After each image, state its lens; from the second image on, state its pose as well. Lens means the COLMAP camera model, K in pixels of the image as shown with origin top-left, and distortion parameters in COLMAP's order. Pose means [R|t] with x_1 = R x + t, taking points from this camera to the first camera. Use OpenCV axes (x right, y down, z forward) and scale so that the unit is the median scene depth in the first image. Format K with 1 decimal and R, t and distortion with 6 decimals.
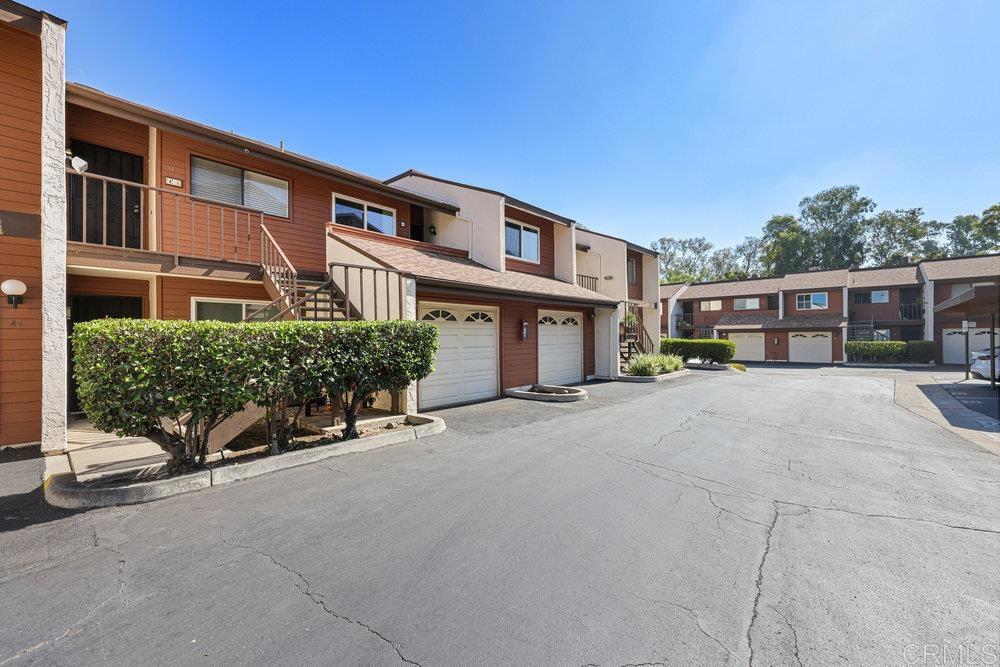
lens RADIAL K [[400.2, 0, 500.6], [0, 400.2, 333.7], [0, 0, 1]] dist [-0.001673, -0.000168]
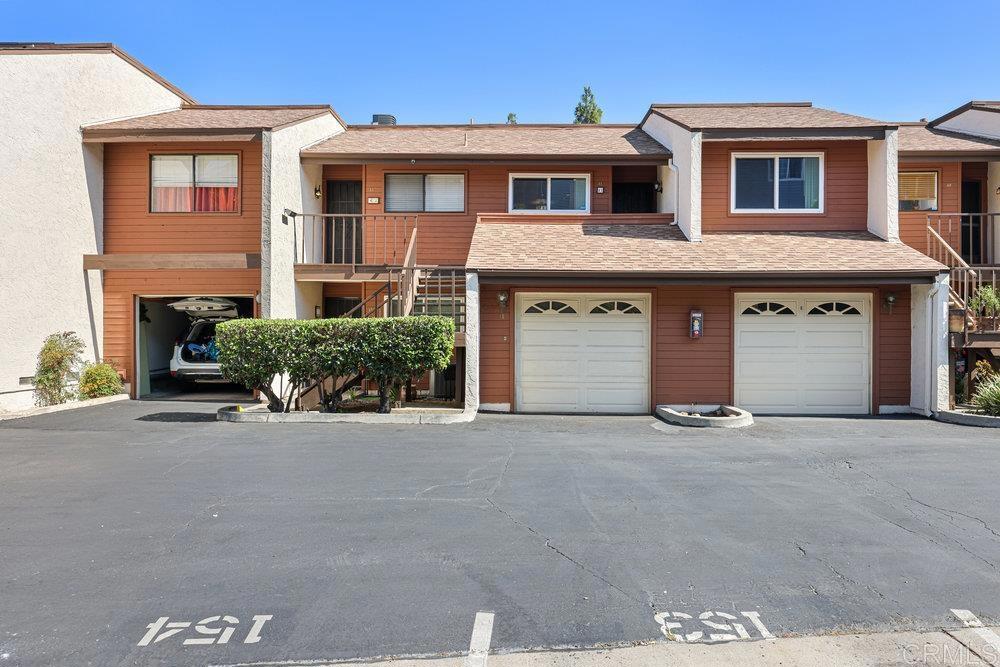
lens RADIAL K [[679.9, 0, 500.9], [0, 679.9, 332.2], [0, 0, 1]] dist [-0.004305, -0.000869]
pose [[0.656249, 0.007448, -0.754508, 0.799270], [-0.003956, 0.999971, 0.006431, -0.001499], [0.754534, -0.001235, 0.656260, -0.036123]]
